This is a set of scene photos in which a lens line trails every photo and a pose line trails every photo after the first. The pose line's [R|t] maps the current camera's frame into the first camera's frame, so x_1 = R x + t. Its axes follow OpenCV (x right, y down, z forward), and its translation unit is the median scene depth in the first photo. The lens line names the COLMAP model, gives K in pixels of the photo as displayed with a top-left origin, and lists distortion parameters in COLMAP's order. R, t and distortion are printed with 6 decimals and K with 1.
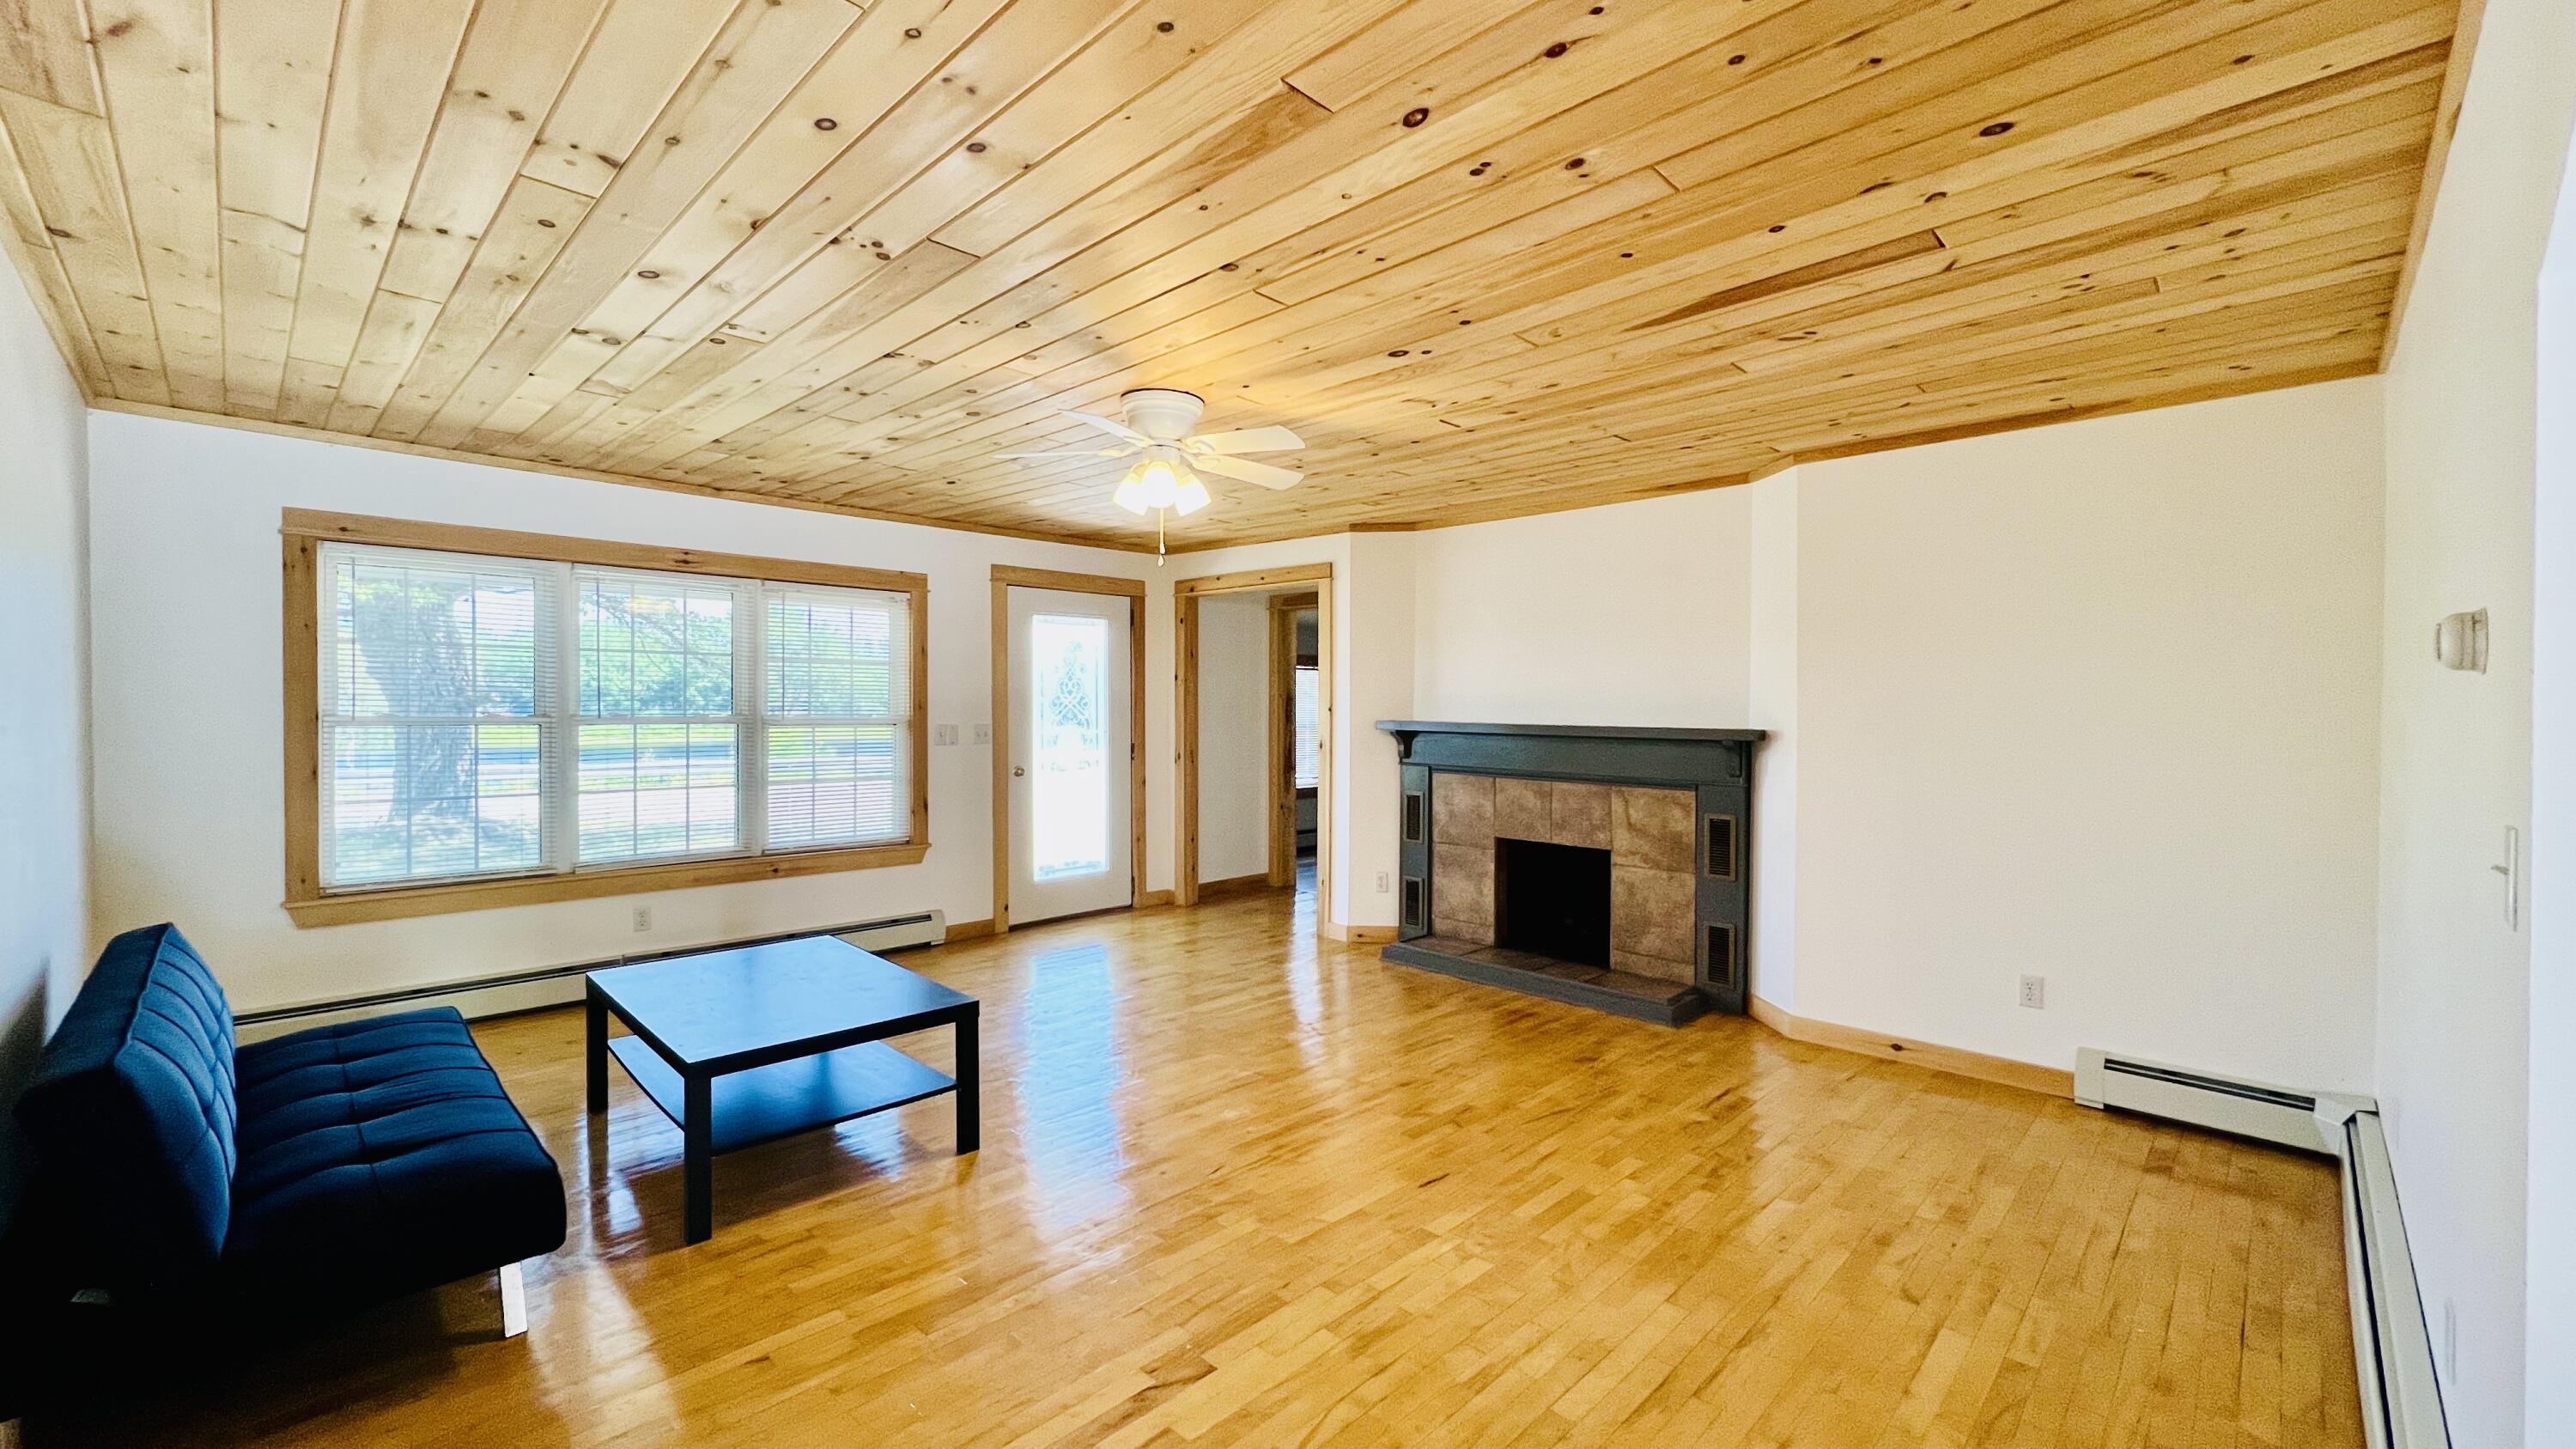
lens RADIAL K [[1030.2, 0, 1281.1], [0, 1030.2, 719.3], [0, 0, 1]] dist [-0.000235, 0.000155]
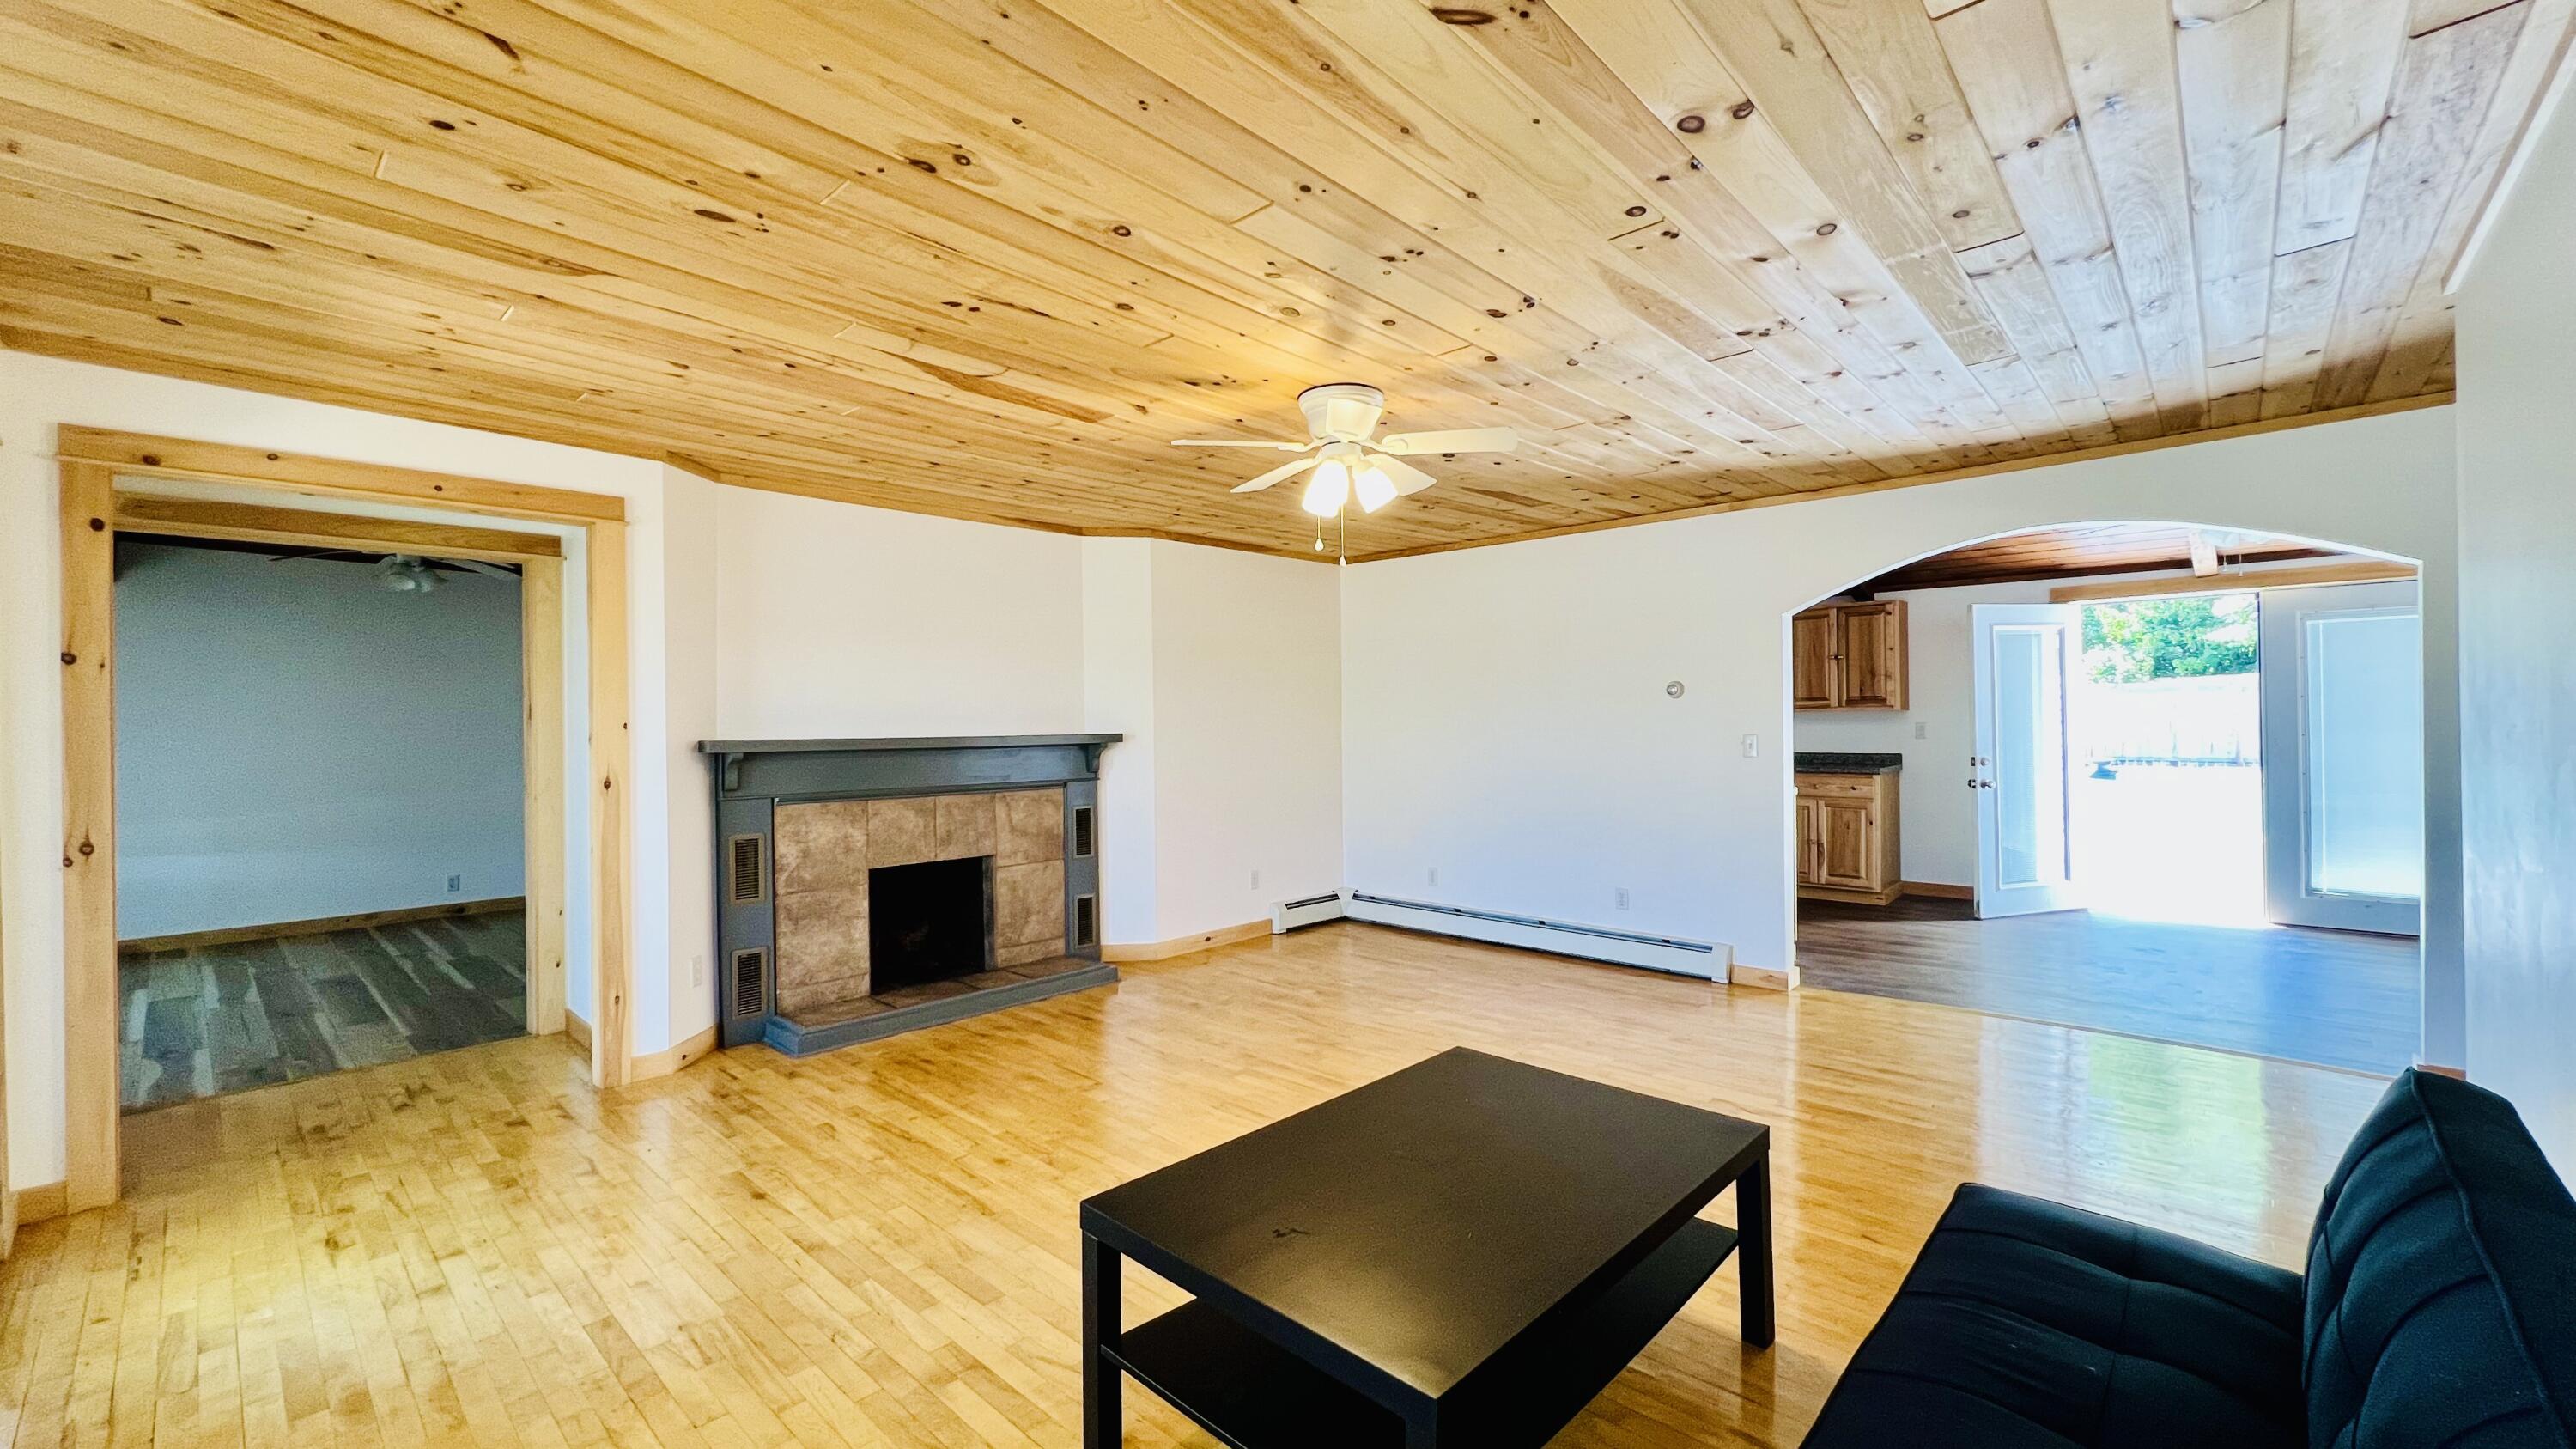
lens RADIAL K [[1030.2, 0, 1281.1], [0, 1030.2, 719.3], [0, 0, 1]] dist [-0.000235, 0.000155]
pose [[-0.026818, -0.005309, 0.999626, -0.766888], [0.026121, 0.999641, 0.006010, -0.009616], [-0.999299, 0.026272, -0.026670, 0.769717]]
